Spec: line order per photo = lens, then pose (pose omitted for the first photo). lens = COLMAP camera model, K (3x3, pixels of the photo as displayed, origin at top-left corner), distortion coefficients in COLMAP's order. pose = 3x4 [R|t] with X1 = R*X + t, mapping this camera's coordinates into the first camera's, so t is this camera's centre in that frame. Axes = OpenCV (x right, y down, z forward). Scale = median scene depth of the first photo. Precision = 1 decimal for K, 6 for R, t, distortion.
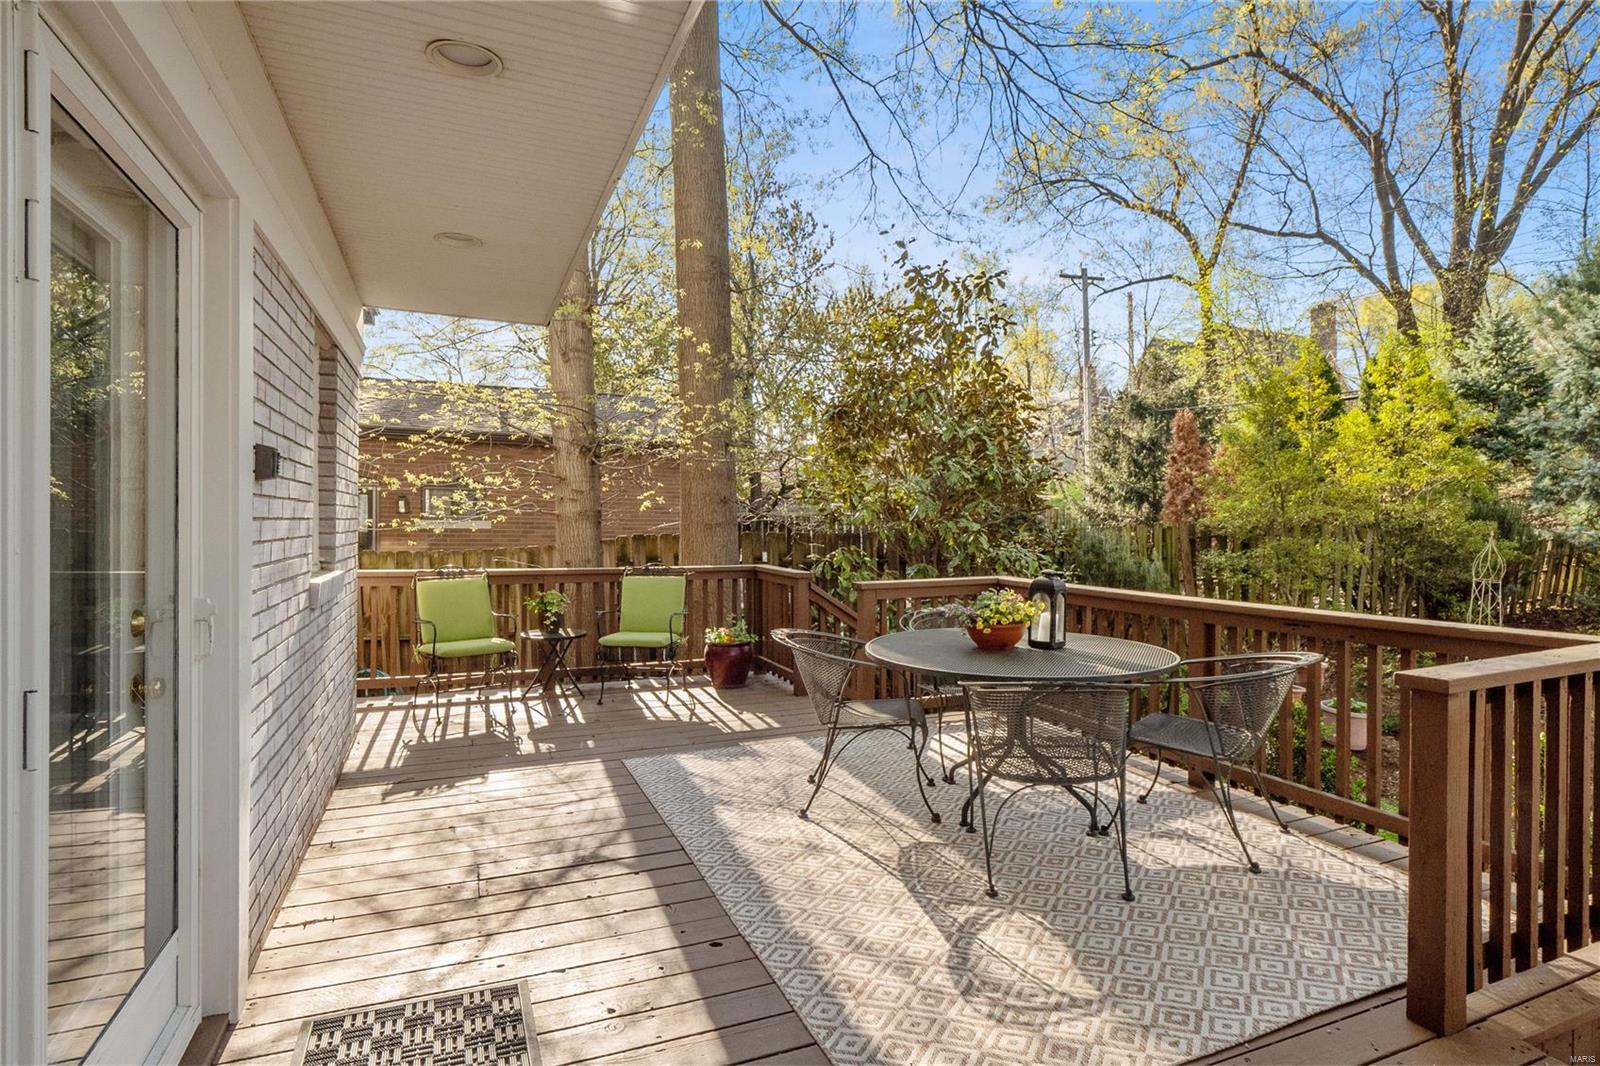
lens RADIAL K [[817.7, 0, 793.3], [0, 817.7, 525.8], [0, 0, 1]] dist [0.001949, -0.000300]
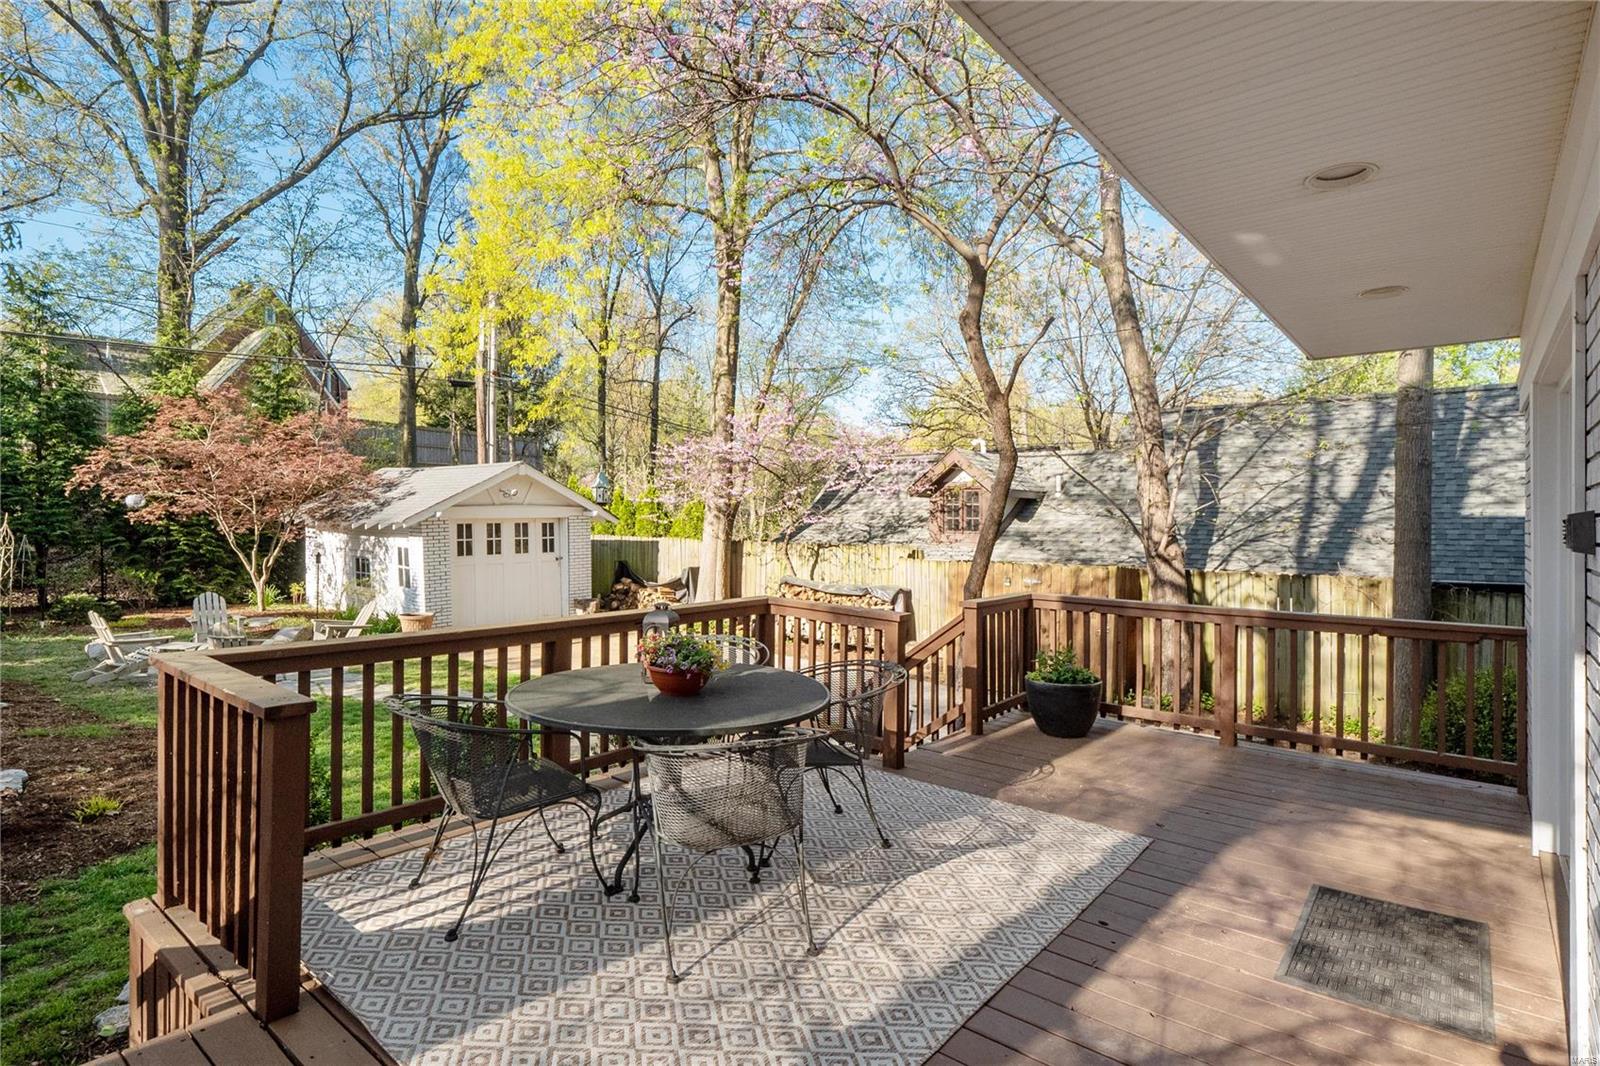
lens RADIAL K [[817.7, 0, 792.9], [0, 817.7, 527.7], [0, 0, 1]] dist [0.001949, -0.000300]
pose [[-0.452798, -0.022301, 0.891334, -0.726134], [-0.004079, 0.999728, 0.022941, -0.071609], [-0.891604, 0.006752, -0.452766, 1.499296]]
